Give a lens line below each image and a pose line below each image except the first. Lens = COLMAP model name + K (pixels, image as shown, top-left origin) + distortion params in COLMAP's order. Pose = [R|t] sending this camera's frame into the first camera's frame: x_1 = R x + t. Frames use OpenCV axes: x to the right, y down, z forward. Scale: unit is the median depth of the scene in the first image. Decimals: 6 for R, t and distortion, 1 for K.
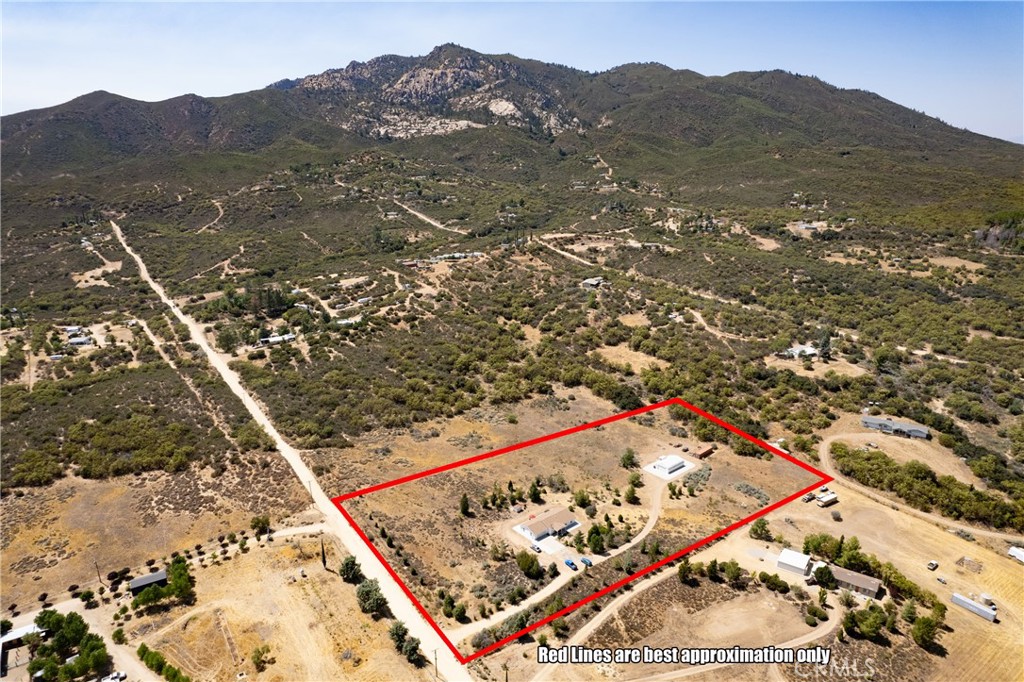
lens RADIAL K [[654.3, 0, 508.3], [0, 654.3, 343.3], [0, 0, 1]] dist [-0.072464, 0.066653]
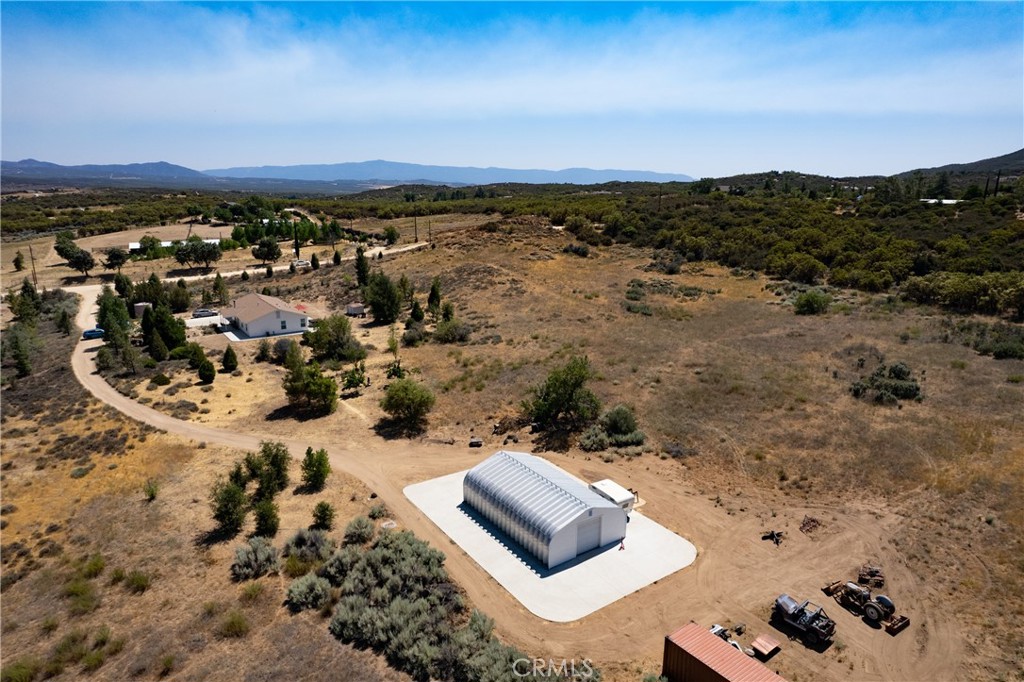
lens RADIAL K [[654.3, 0, 511.0], [0, 654.3, 345.4], [0, 0, 1]] dist [-0.072464, 0.066653]
pose [[-0.099459, 0.254026, -0.962070, 0.291479], [-0.291811, 0.916906, 0.272268, 0.072807], [0.951291, 0.307822, -0.017066, 0.704404]]
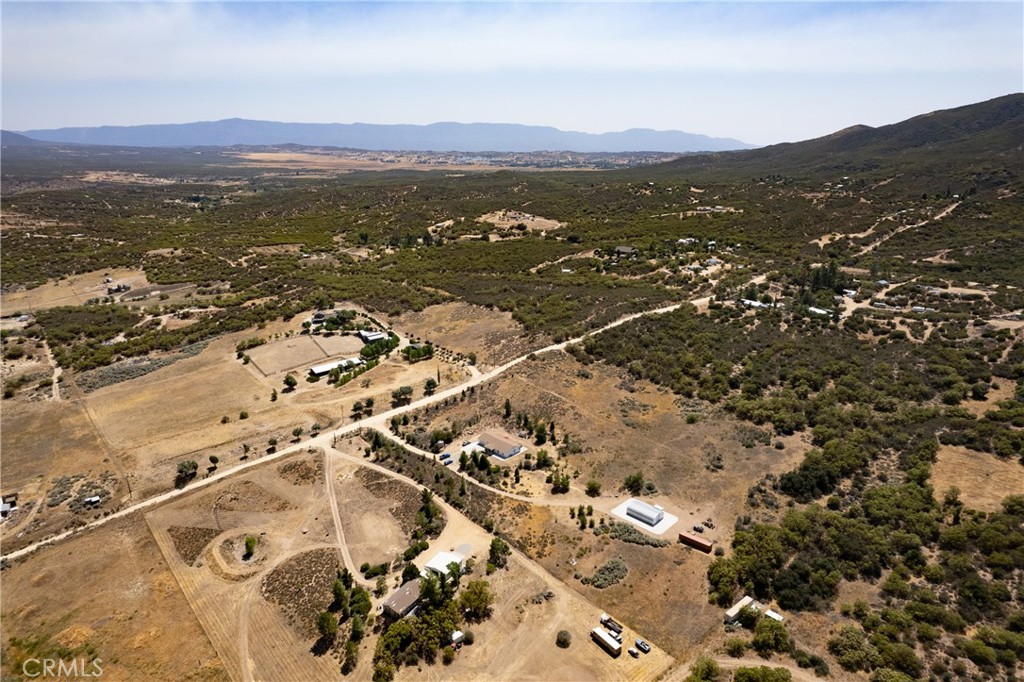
lens RADIAL K [[654.3, 0, 510.2], [0, 654.3, 343.7], [0, 0, 1]] dist [-0.072464, 0.066653]
pose [[0.094775, 0.317283, -0.943583, 0.679087], [-0.280106, 0.918054, 0.280565, -0.140941], [0.955279, 0.237713, 0.175882, 0.457436]]
